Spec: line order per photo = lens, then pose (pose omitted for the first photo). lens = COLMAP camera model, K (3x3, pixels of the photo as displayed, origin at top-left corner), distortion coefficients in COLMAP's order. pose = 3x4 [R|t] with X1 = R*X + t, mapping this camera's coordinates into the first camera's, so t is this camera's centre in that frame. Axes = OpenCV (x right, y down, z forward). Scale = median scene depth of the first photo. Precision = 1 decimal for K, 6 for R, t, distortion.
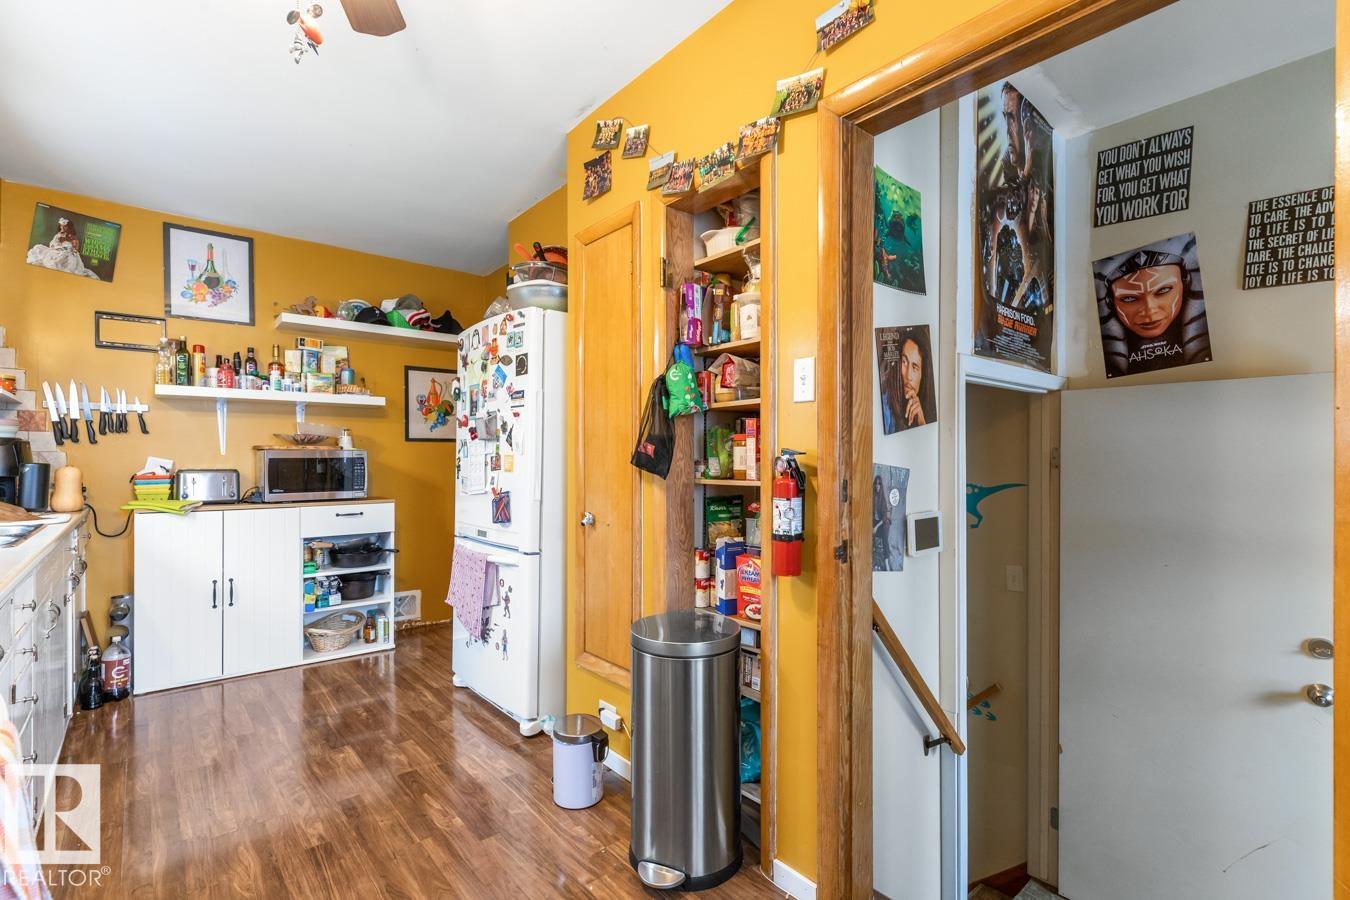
lens RADIAL K [[614.3, 0, 675.0], [0, 614.3, 450.0], [0, 0, 1]] dist [0.002064, 0.000222]
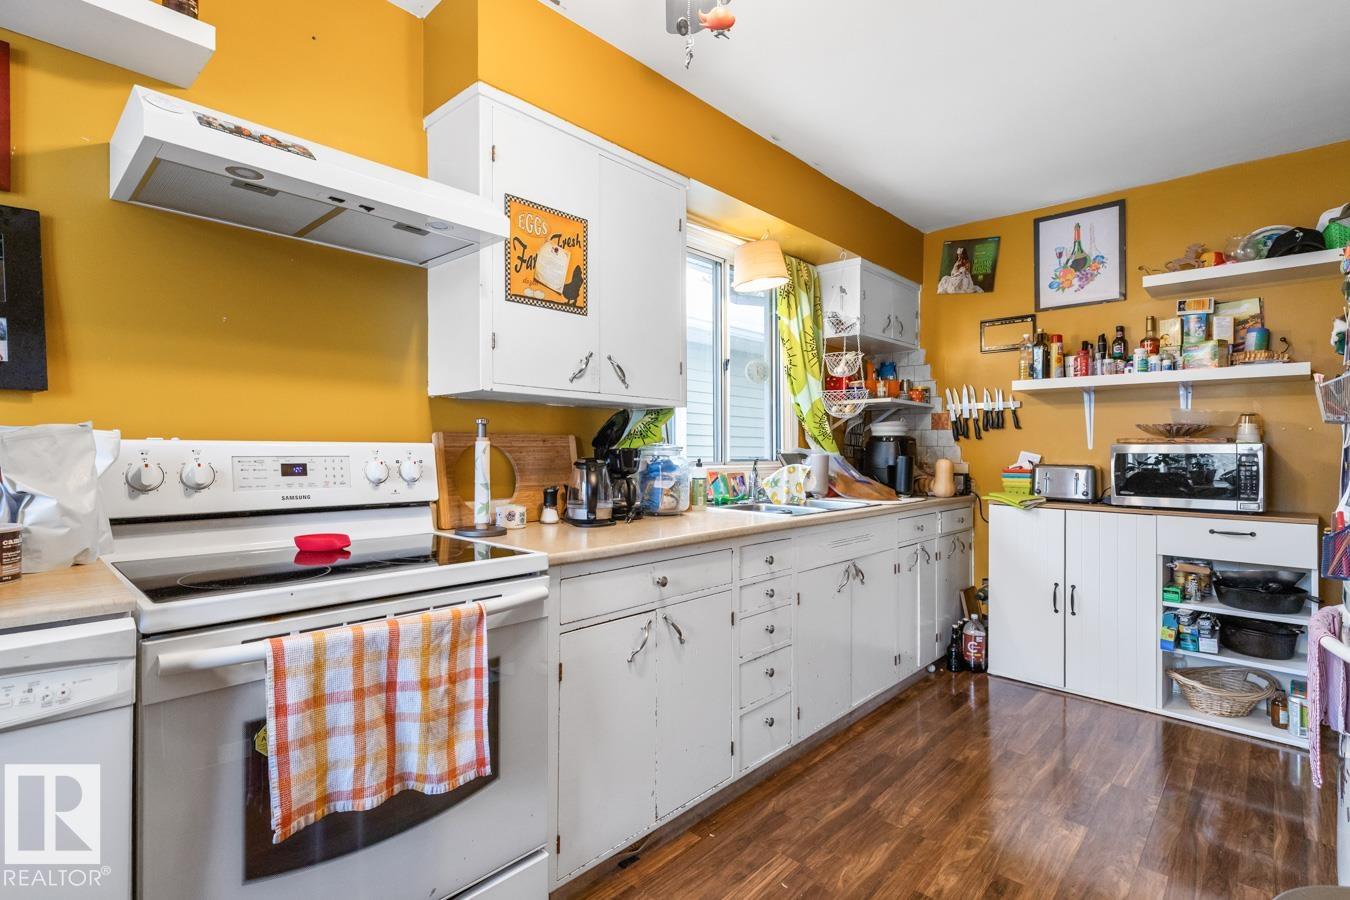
lens RADIAL K [[640.6, 0, 675.0], [0, 640.6, 450.0], [0, 0, 1]] dist [-0.002135, 0.000089]
pose [[0.108150, -0.000427, -0.994134, 0.146440], [0.001964, 0.999998, -0.000216, 0.007621], [0.994133, -0.001930, 0.108151, 0.292345]]
